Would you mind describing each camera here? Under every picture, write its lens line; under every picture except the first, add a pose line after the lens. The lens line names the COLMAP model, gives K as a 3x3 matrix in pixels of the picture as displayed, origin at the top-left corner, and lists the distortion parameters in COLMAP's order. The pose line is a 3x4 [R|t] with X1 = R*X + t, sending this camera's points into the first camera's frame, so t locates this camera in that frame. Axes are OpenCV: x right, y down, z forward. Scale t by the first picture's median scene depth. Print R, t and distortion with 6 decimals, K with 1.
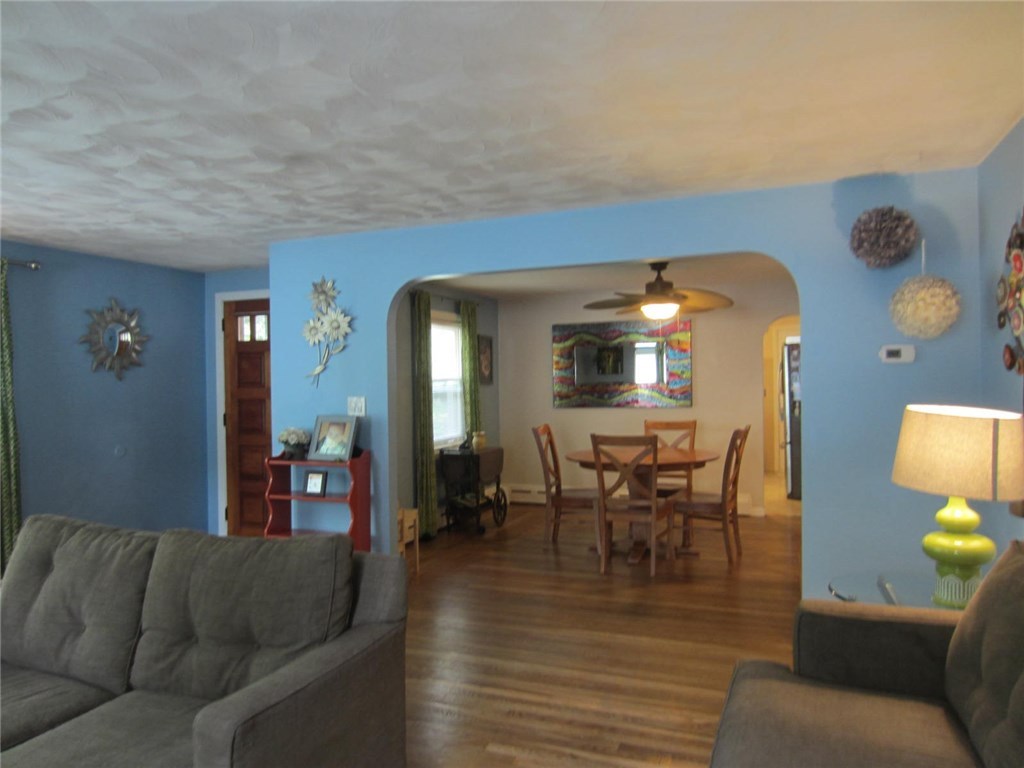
lens RADIAL K [[724.5, 0, 504.7], [0, 724.5, 385.8], [0, 0, 1]] dist [-0.033050, 0.019689]
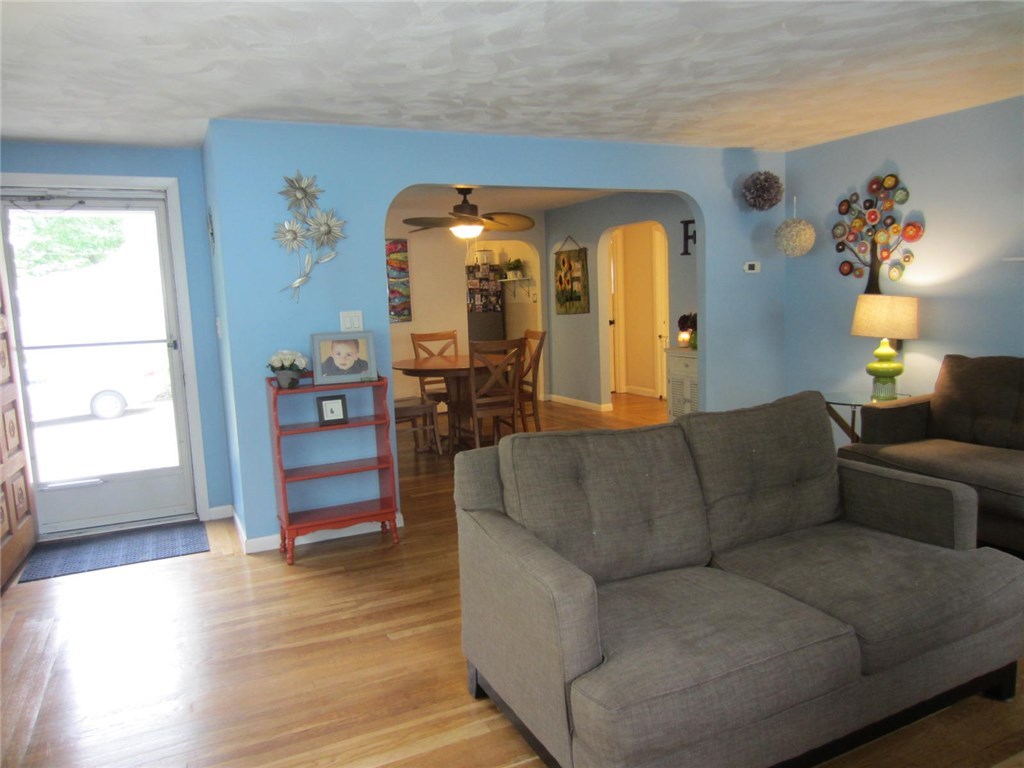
lens RADIAL K [[724.5, 0, 504.1], [0, 724.5, 389.2], [0, 0, 1]] dist [-0.033050, 0.019689]
pose [[0.674154, -0.110546, 0.730271, -0.765386], [0.034760, 0.992389, 0.118135, 0.011932], [-0.737773, -0.054257, 0.672865, 0.245989]]
